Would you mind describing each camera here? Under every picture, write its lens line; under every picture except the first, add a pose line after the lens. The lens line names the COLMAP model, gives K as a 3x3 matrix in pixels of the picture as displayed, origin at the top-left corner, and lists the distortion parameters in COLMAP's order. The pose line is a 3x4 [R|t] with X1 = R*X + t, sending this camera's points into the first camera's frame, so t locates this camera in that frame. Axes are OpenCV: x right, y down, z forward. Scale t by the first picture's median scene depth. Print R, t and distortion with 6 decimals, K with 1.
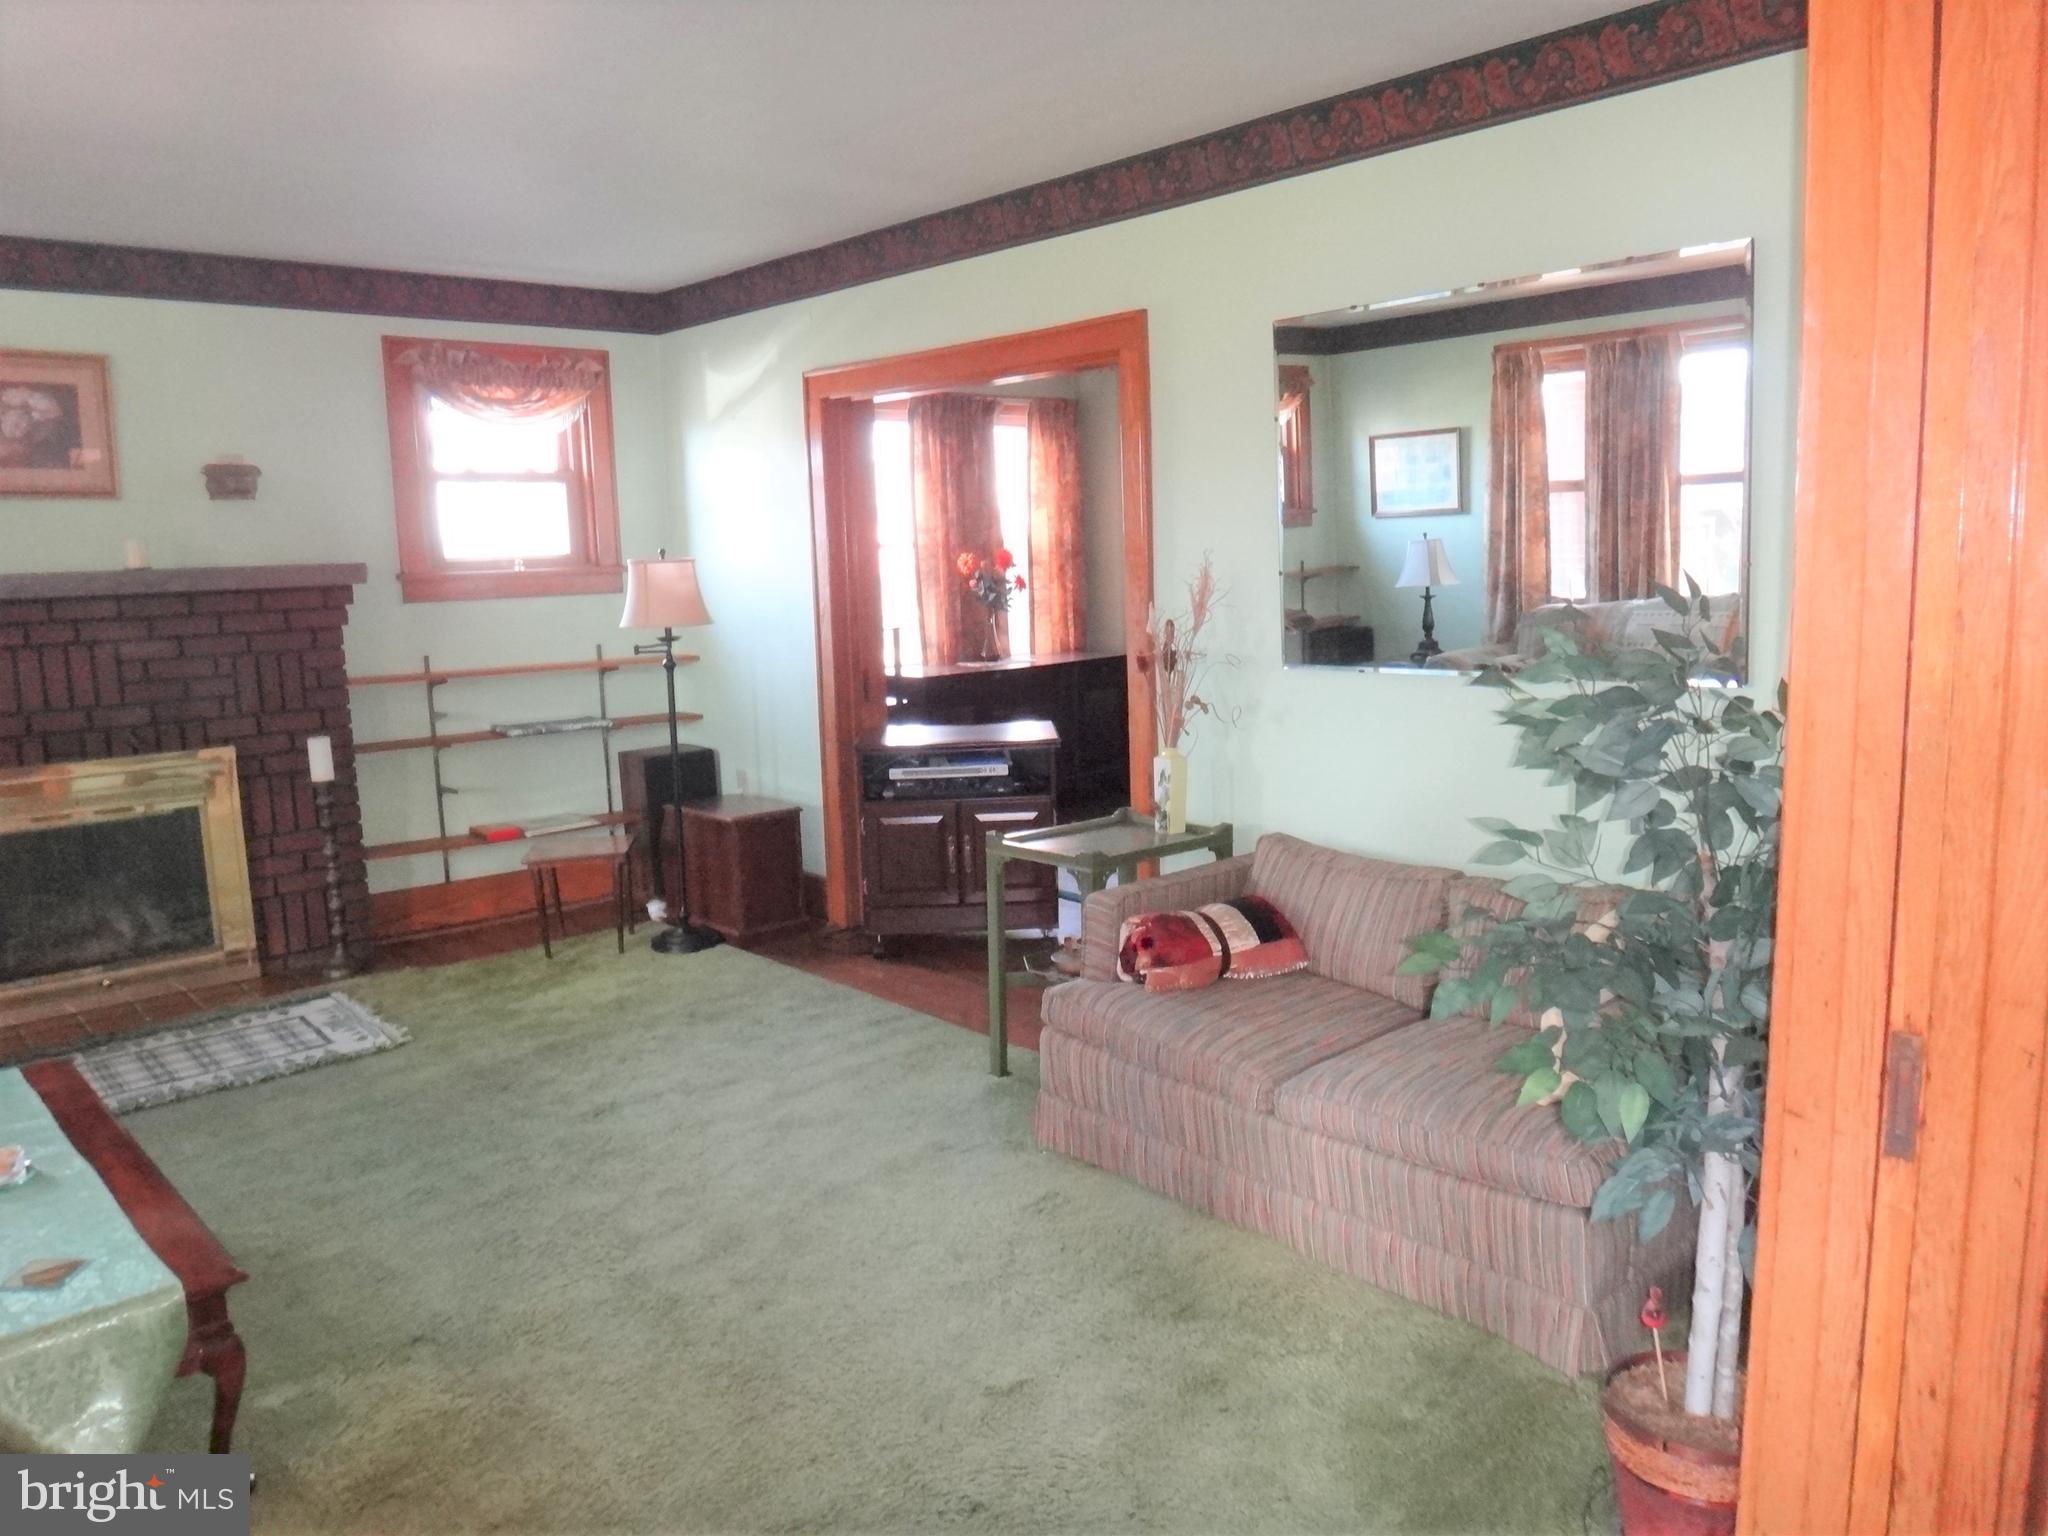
lens RADIAL K [[1428.8, 0, 1026.8], [0, 1428.8, 774.5], [0, 0, 1]] dist [-0.041236, 0.002616]
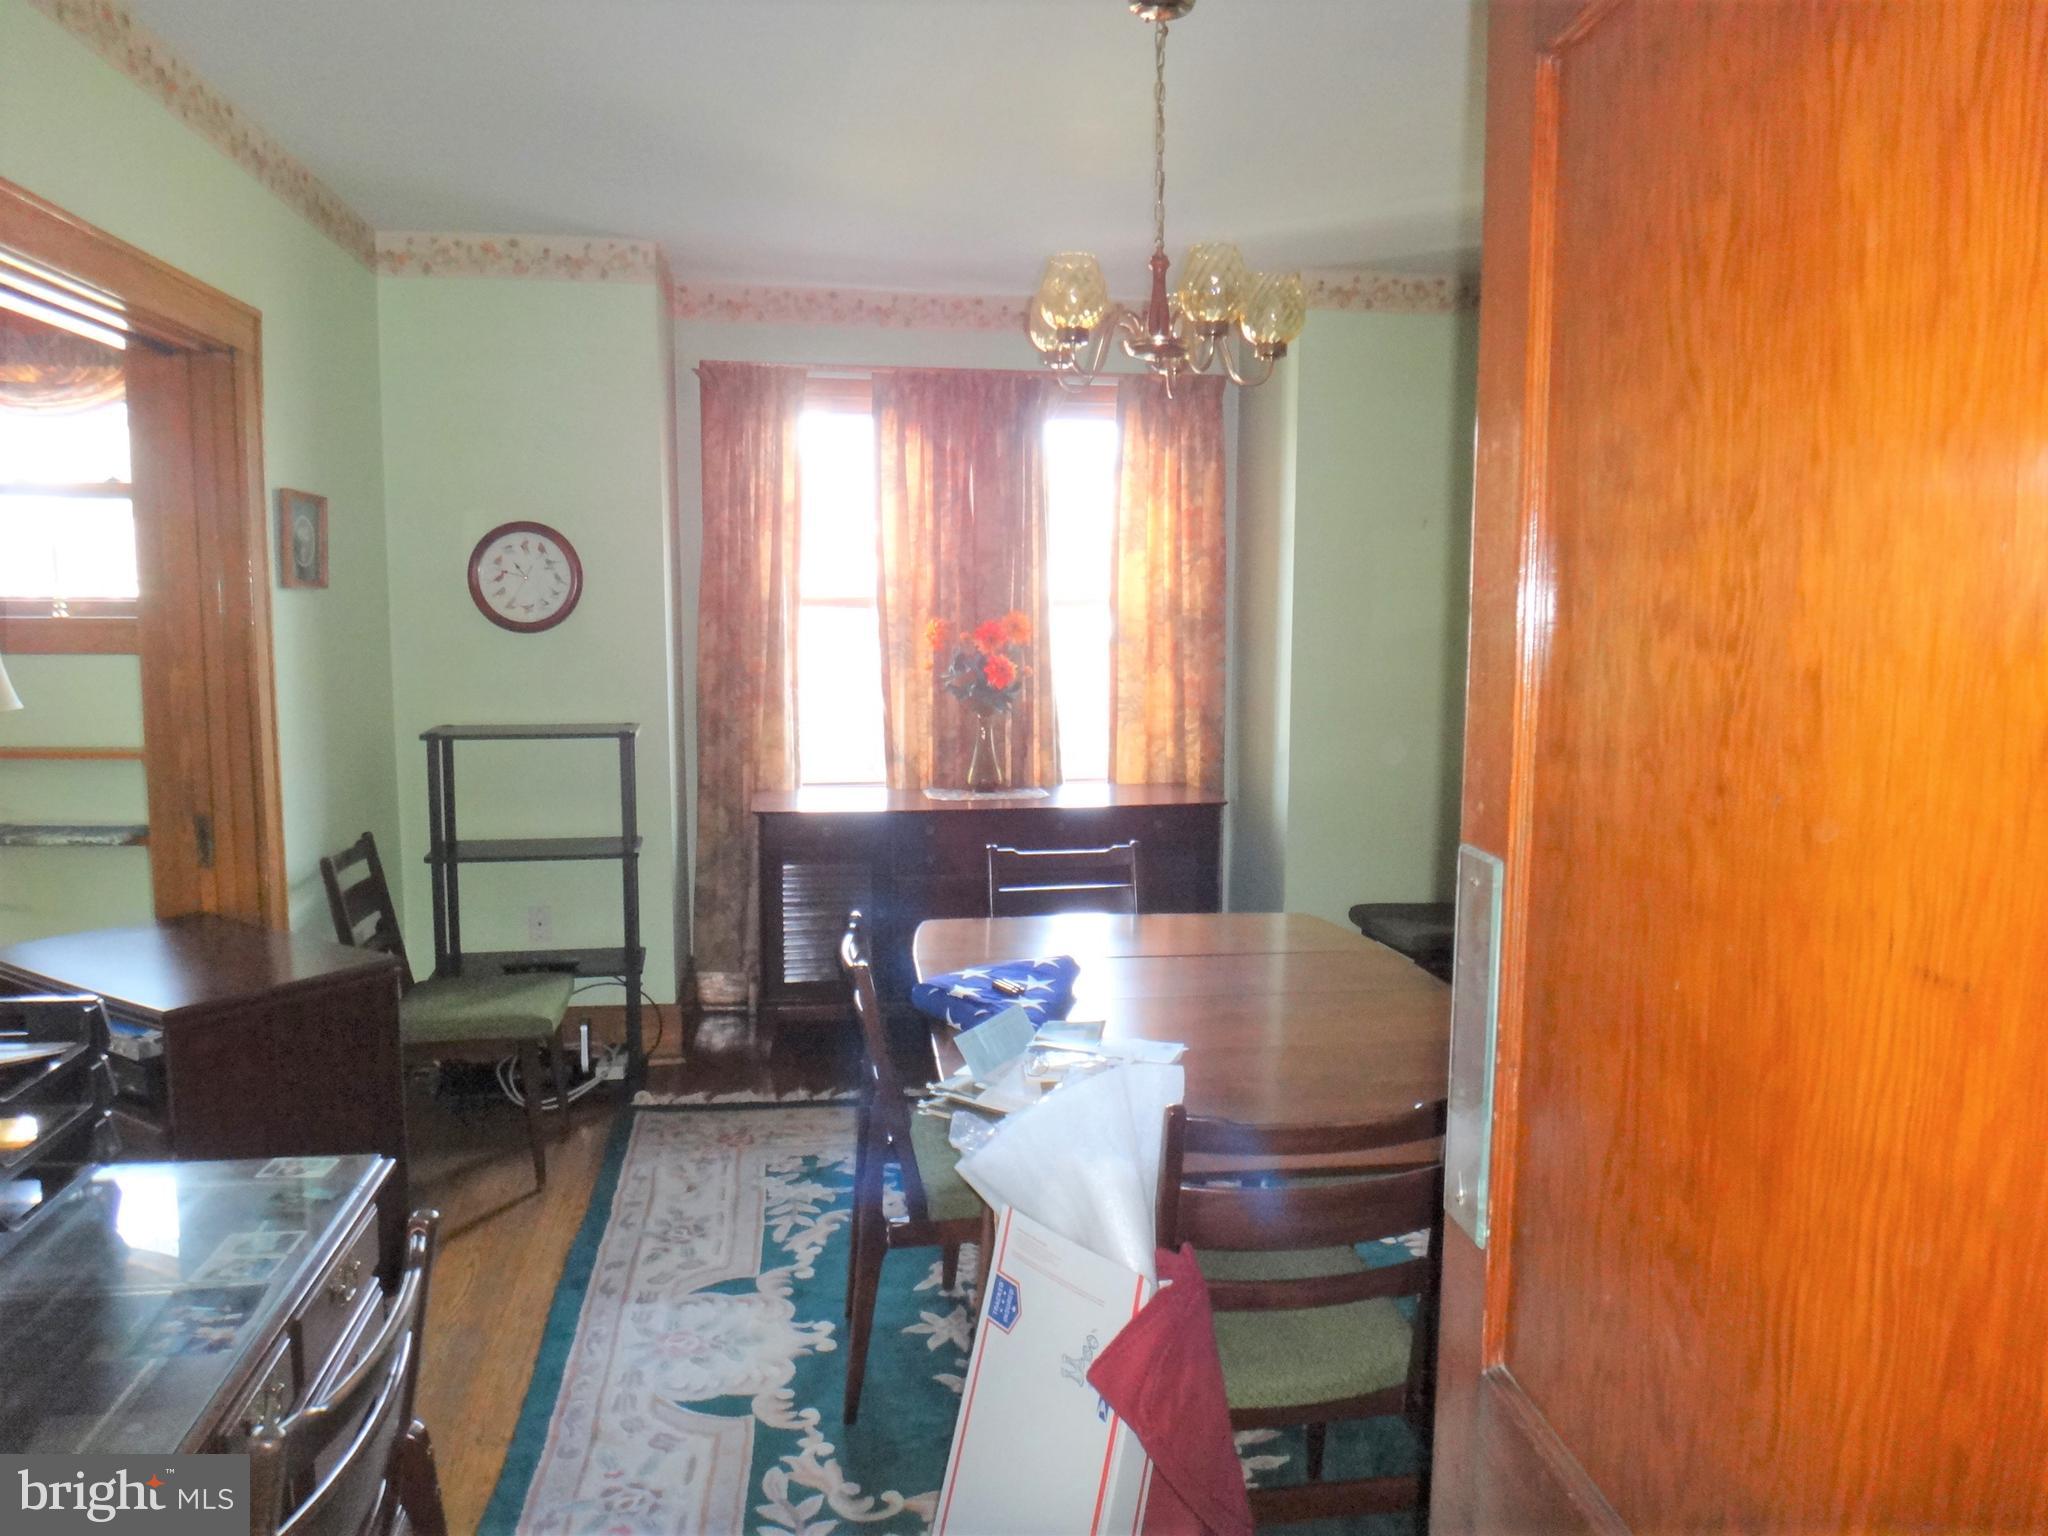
lens RADIAL K [[1428.8, 0, 1024.2], [0, 1428.8, 763.9], [0, 0, 1]] dist [-0.041236, 0.002616]
pose [[0.836285, 0.099612, -0.539171, 0.336294], [-0.120812, 0.992667, -0.003991, -0.093372], [0.534820, 0.068475, 0.842187, 0.493817]]
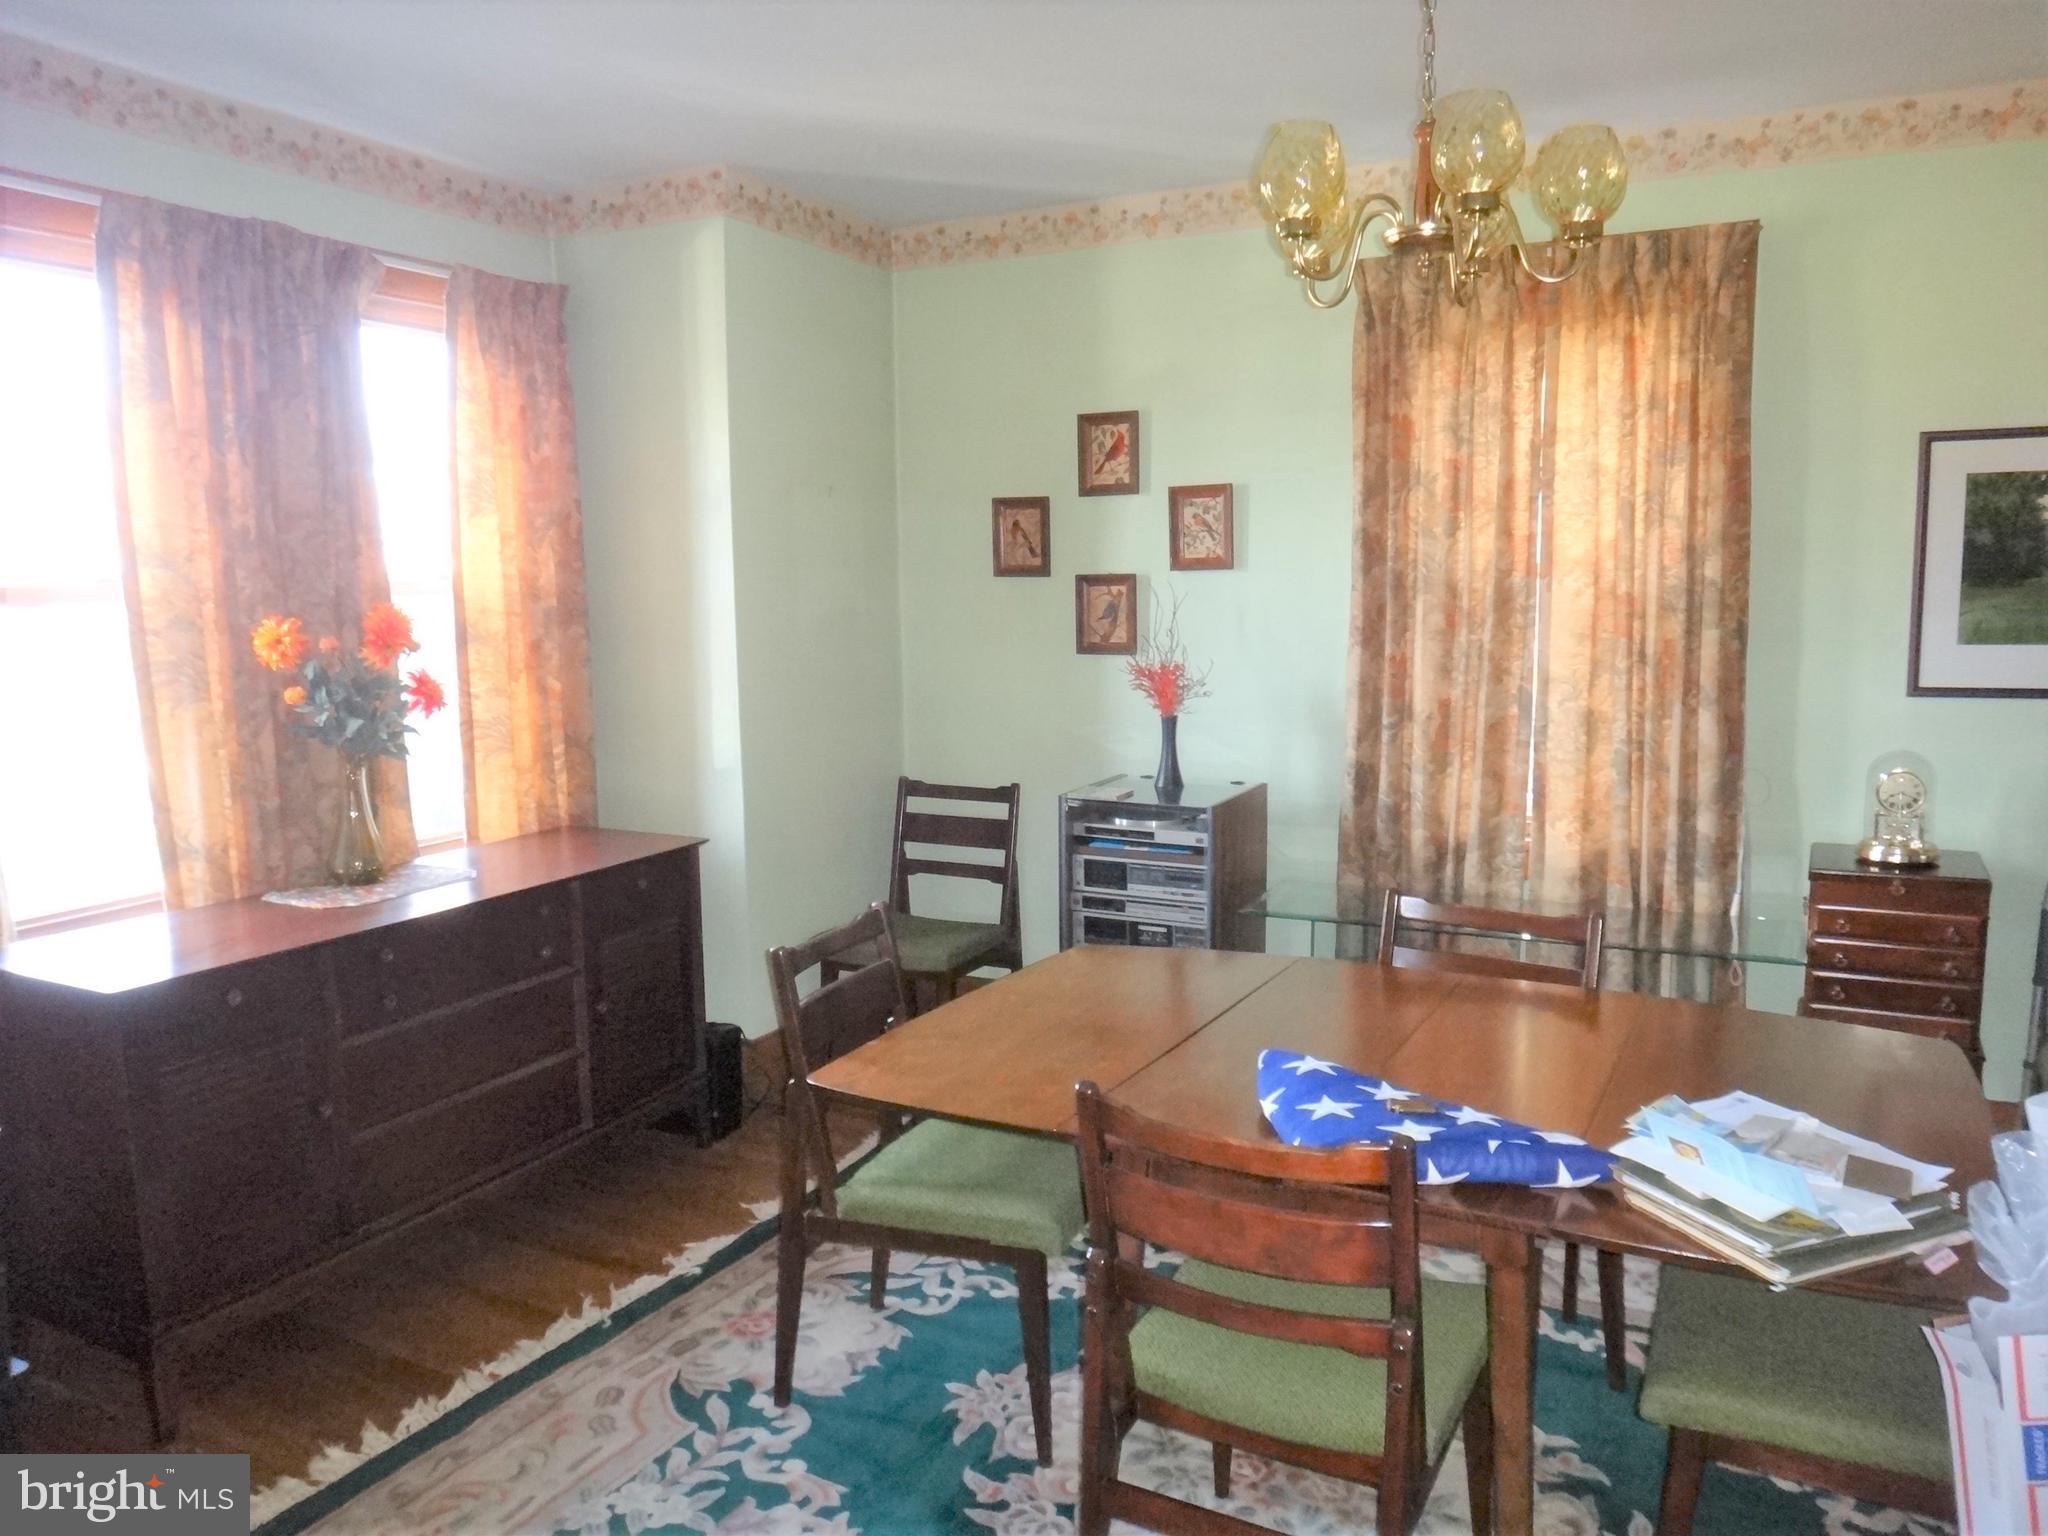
lens RADIAL K [[1428.8, 0, 1024.4], [0, 1428.8, 764.5], [0, 0, 1]] dist [-0.041236, 0.002616]
pose [[0.938352, -0.024045, 0.344845, 0.014767], [0.038510, 0.998640, -0.035156, -0.093985], [-0.343531, 0.046269, 0.938001, 0.572870]]
